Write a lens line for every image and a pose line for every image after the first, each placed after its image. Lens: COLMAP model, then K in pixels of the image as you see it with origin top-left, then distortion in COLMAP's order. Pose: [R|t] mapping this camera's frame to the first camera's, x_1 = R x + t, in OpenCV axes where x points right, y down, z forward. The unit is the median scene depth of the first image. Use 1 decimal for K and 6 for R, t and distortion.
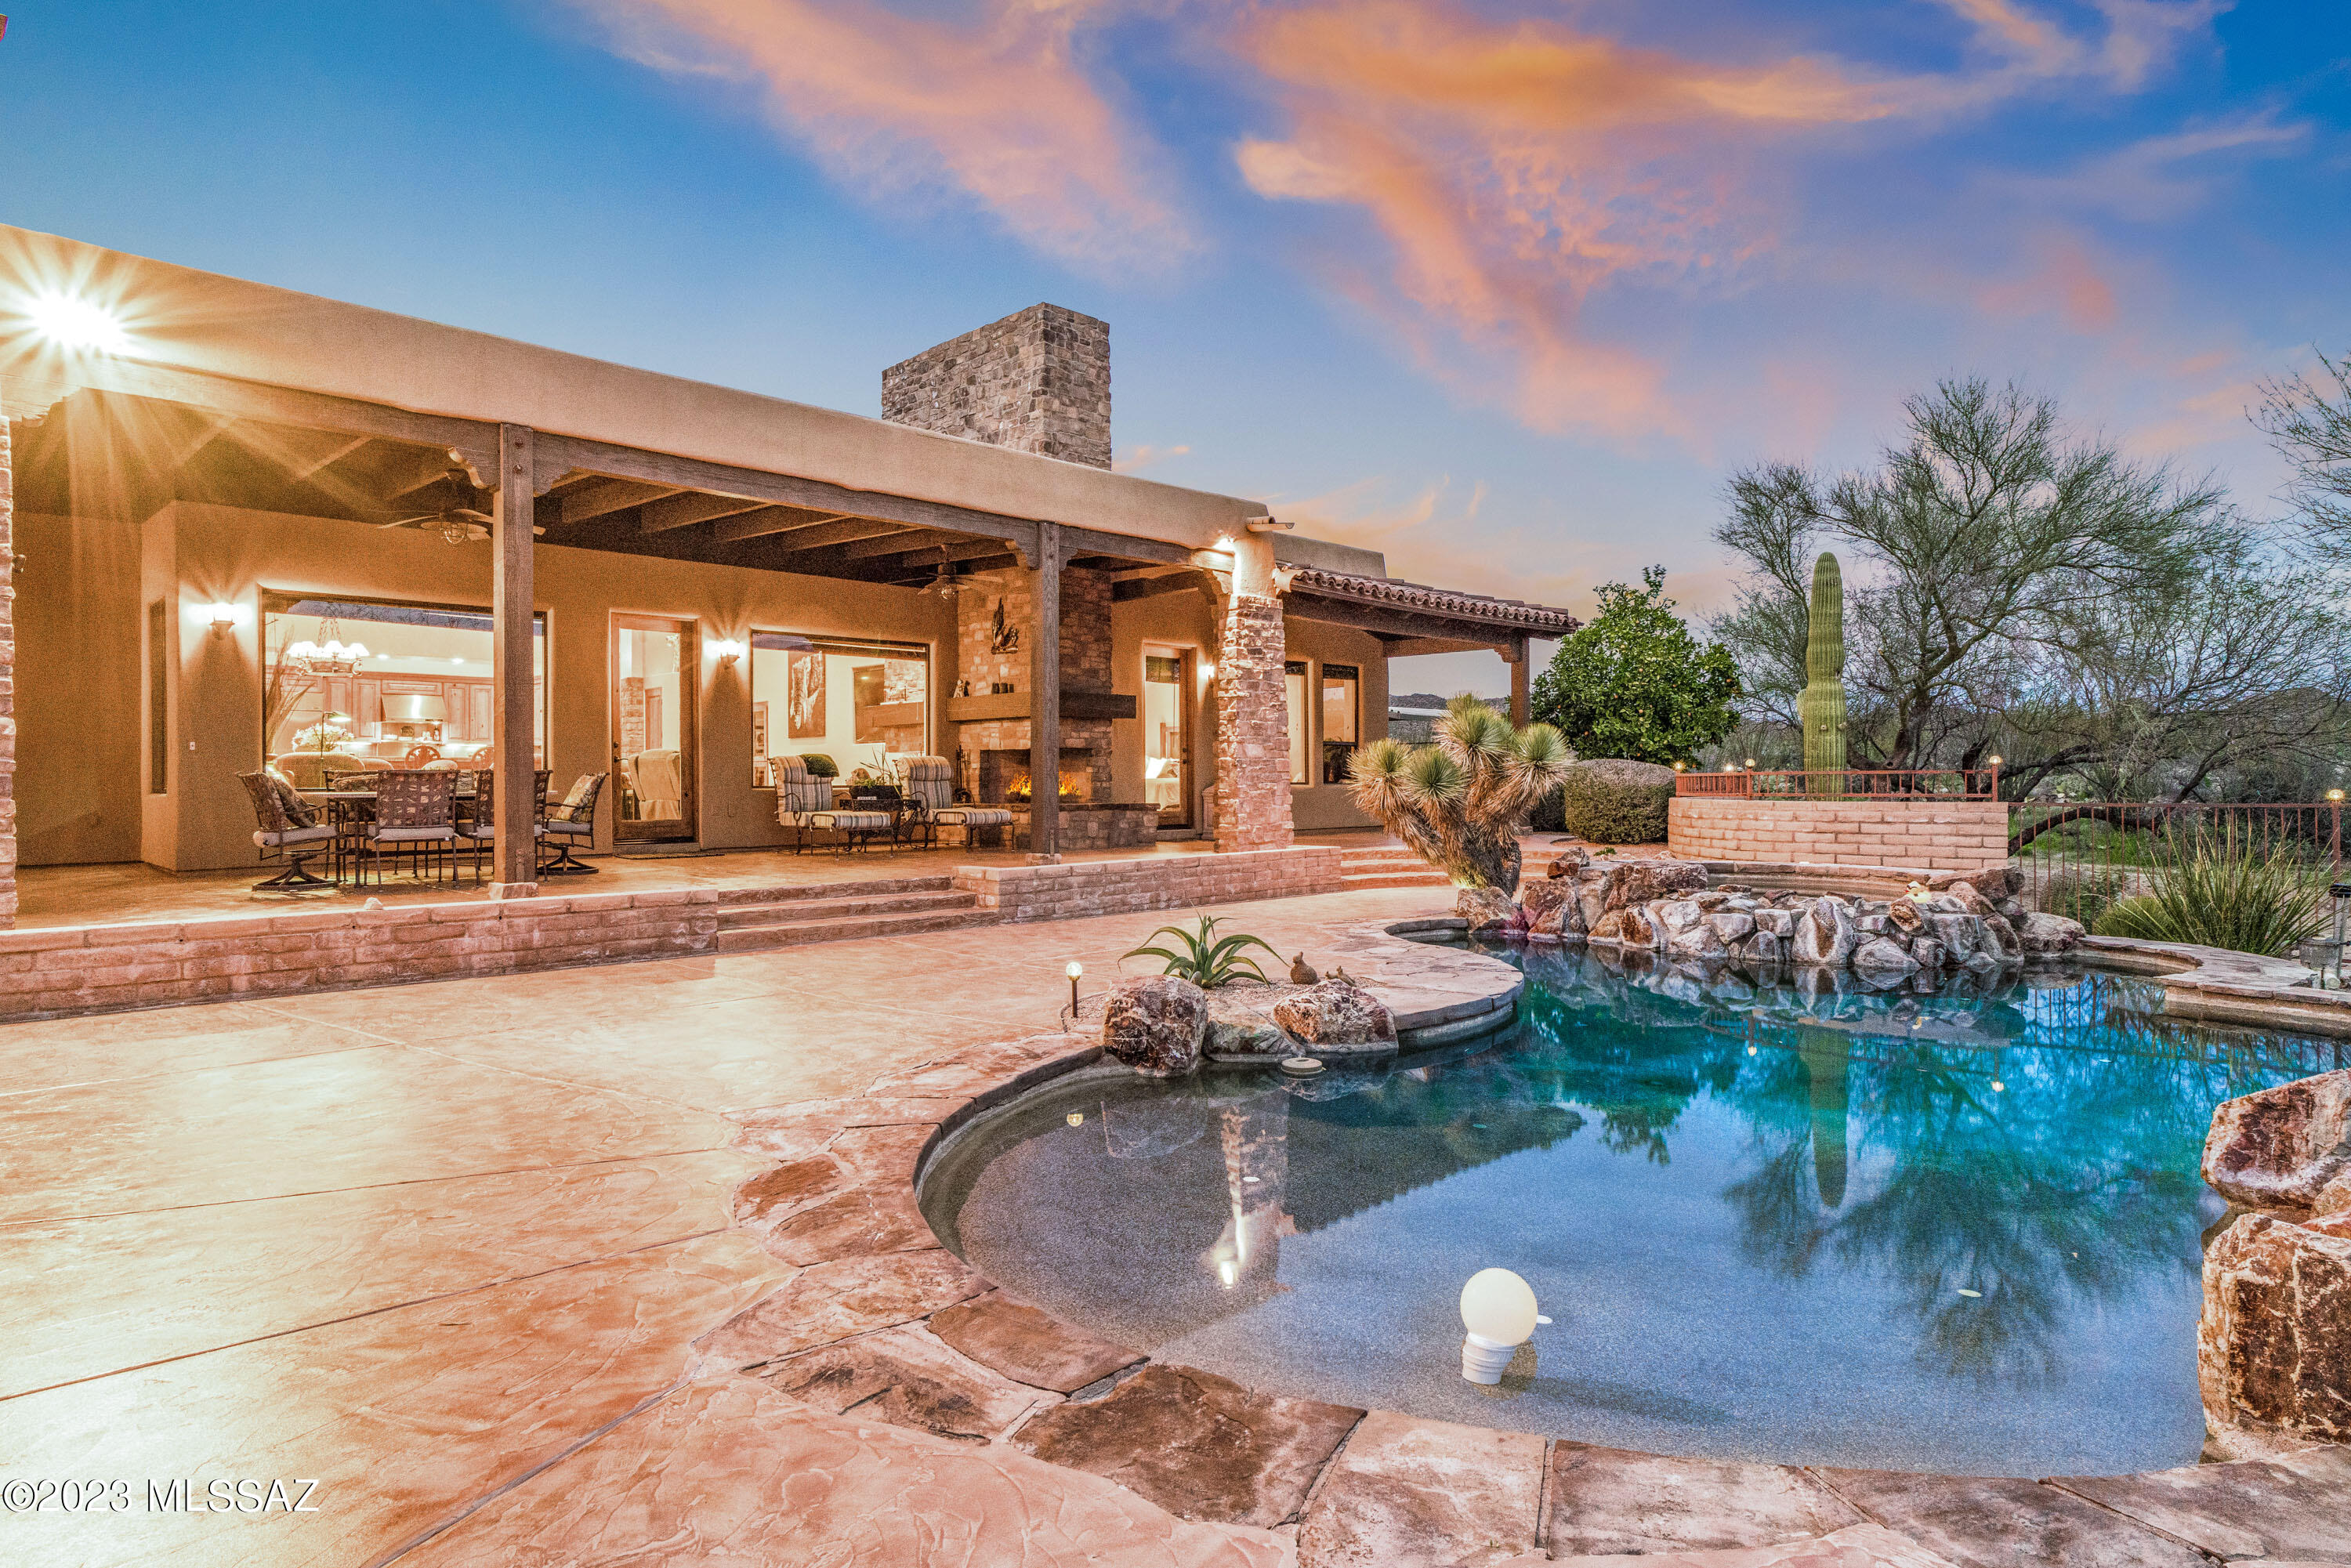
lens RADIAL K [[1365.4, 0, 1175.5], [0, 1365.4, 784.0], [0, 0, 1]] dist [-0.002198, -0.000326]
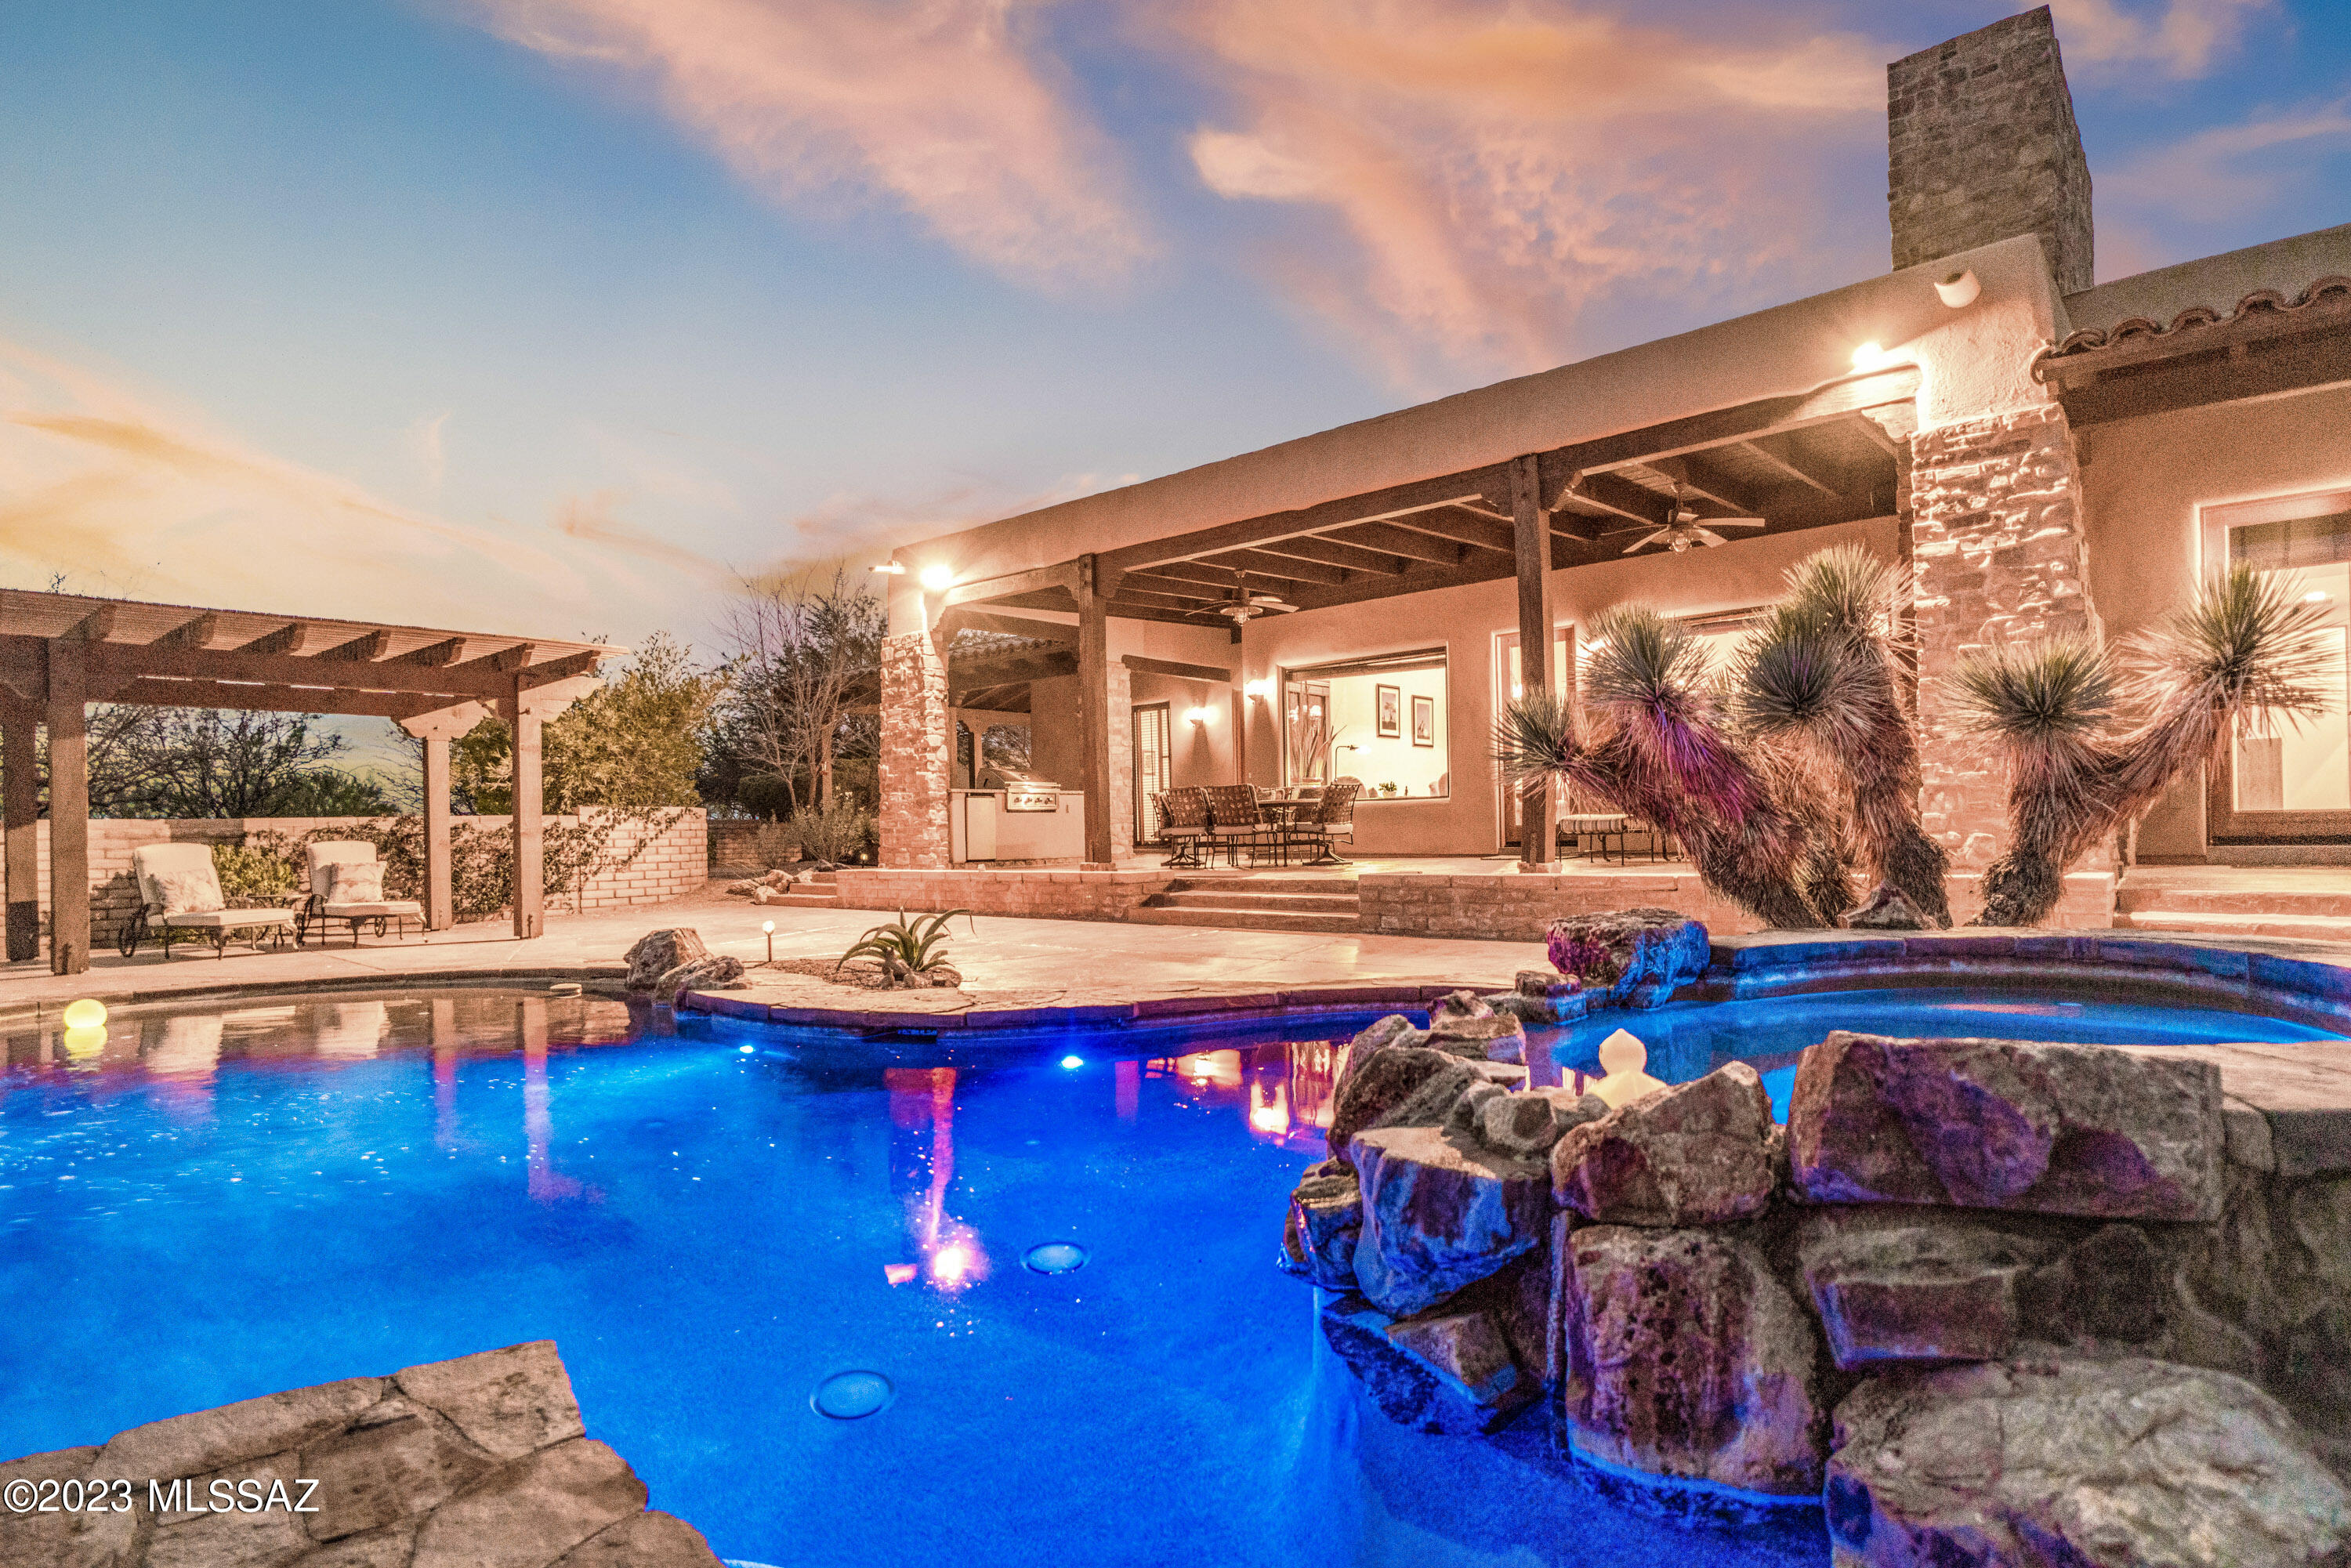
lens RADIAL K [[1301.5, 0, 1175.5], [0, 1301.5, 784.0], [0, 0, 1]] dist [-0.000443, 0.000145]
pose [[0.045744, -0.032775, -0.998415, 0.554037], [0.016607, 0.999348, -0.032045, 0.020237], [0.998815, -0.015115, 0.046258, 0.611703]]
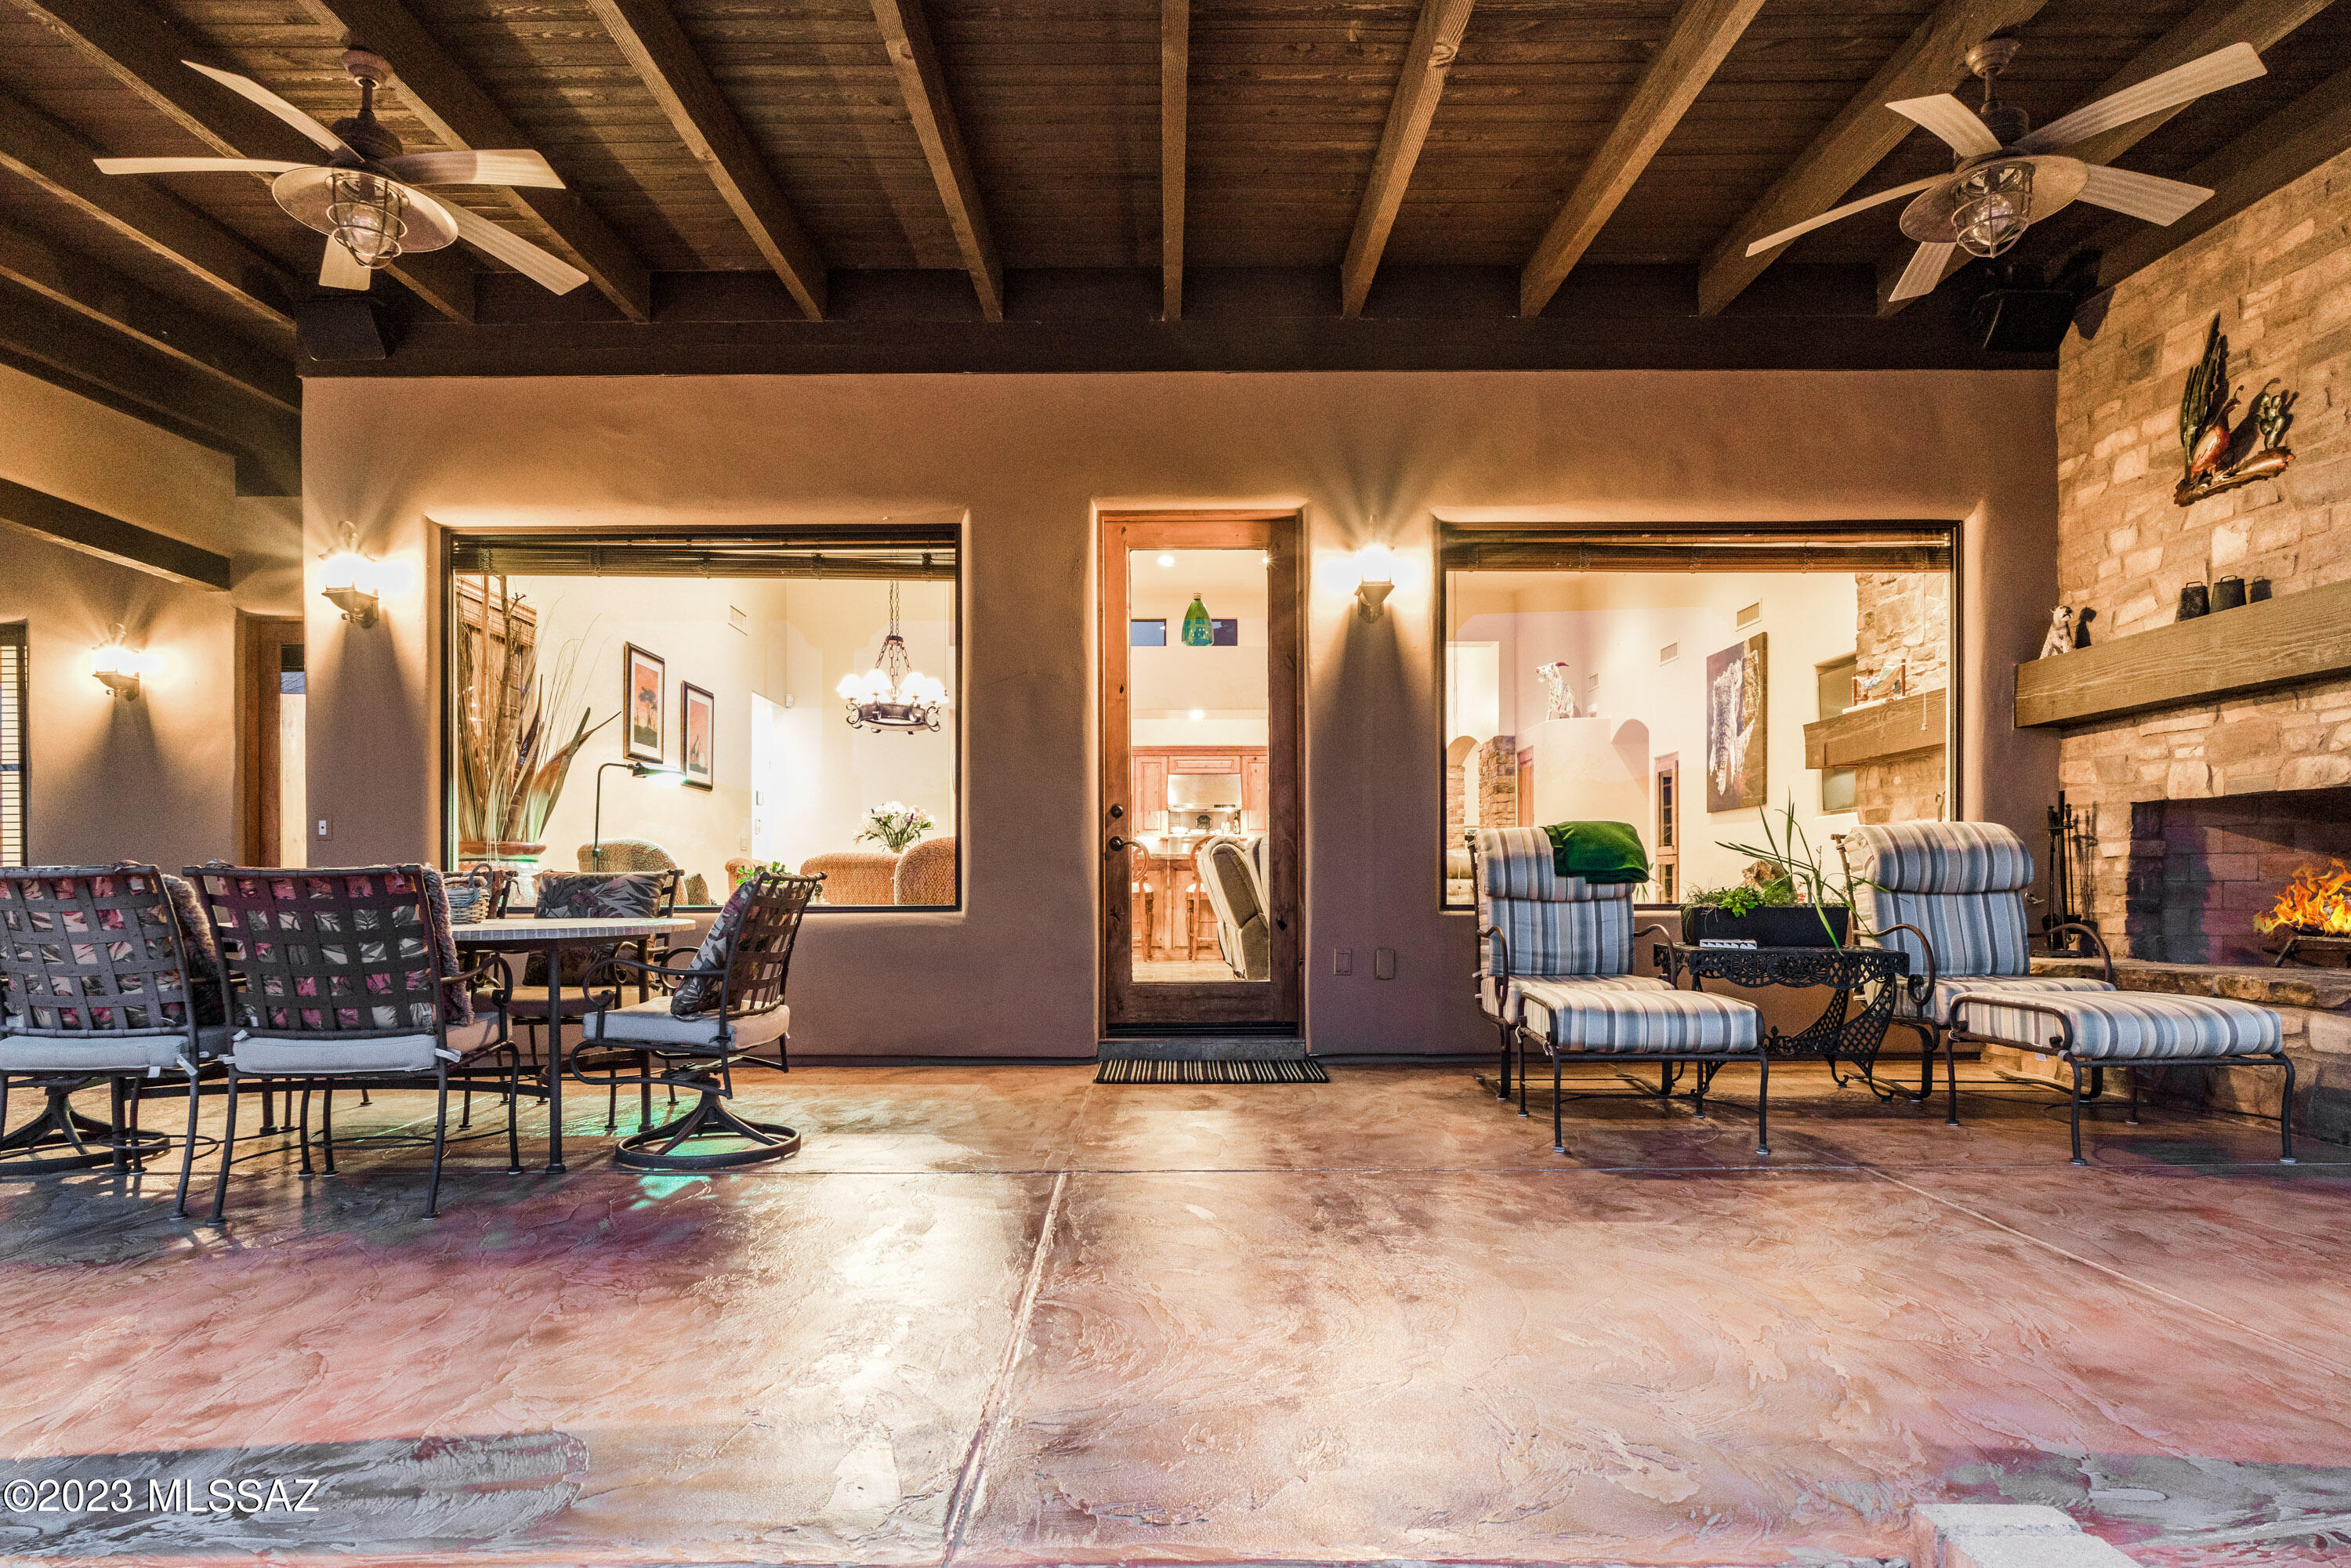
lens RADIAL K [[1244.3, 0, 1173.5], [0, 1244.3, 891.0], [0, 0, 1]] dist [0.000557, -0.000068]
pose [[0.699669, 0.004574, -0.714452, -0.093615], [-0.001389, 0.999986, 0.005041, -0.004302], [0.714465, -0.002534, 0.699666, 0.647593]]
